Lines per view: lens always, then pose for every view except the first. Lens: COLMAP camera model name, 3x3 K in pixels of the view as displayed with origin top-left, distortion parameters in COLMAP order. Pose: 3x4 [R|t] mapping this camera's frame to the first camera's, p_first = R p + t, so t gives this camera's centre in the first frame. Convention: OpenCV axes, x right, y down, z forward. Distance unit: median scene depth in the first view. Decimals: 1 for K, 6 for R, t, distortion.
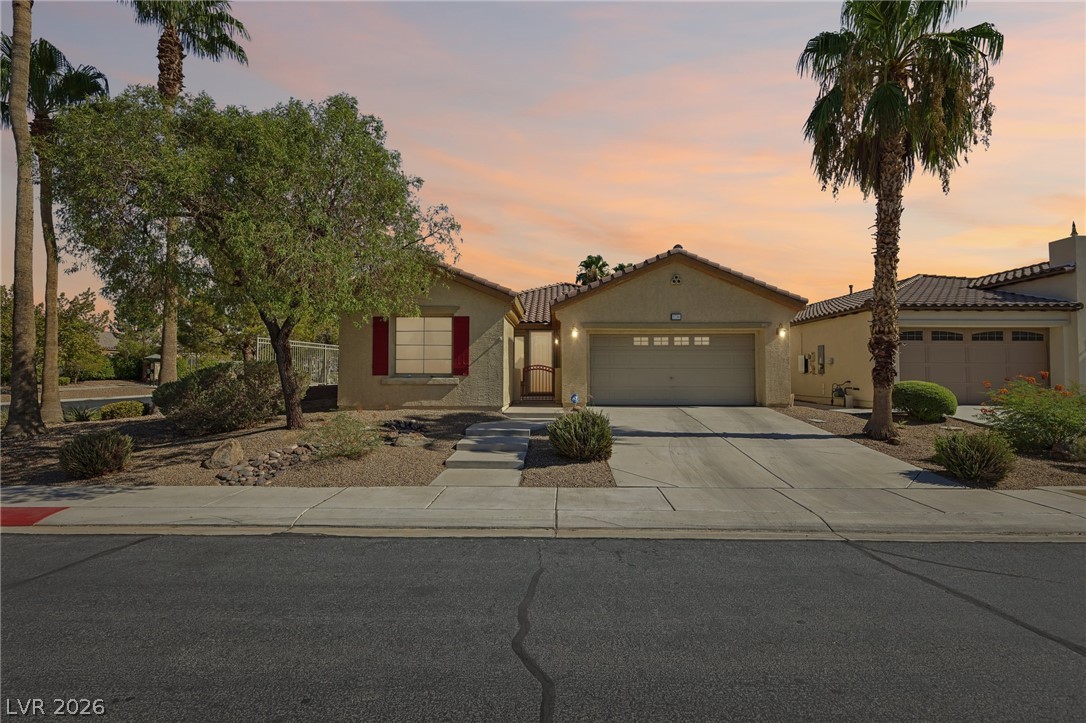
lens RADIAL K [[476.7, 0, 540.4], [0, 476.7, 360.4], [0, 0, 1]] dist [0.001730, -0.000483]
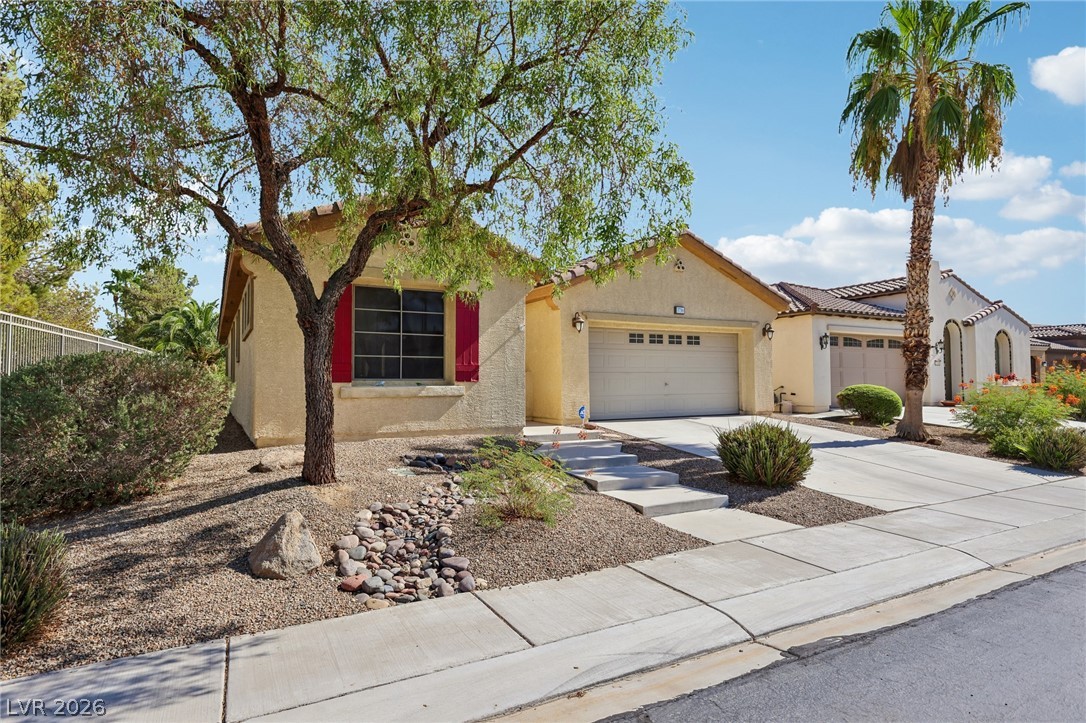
lens RADIAL K [[608.6, 0, 546.3], [0, 608.6, 361.2], [0, 0, 1]] dist [-0.001755, 0.000260]
pose [[0.862895, 0.010514, 0.505273, -0.495547], [-0.005783, 0.999924, -0.010930, 0.011705], [-0.505350, 0.006509, 0.862890, 0.221763]]
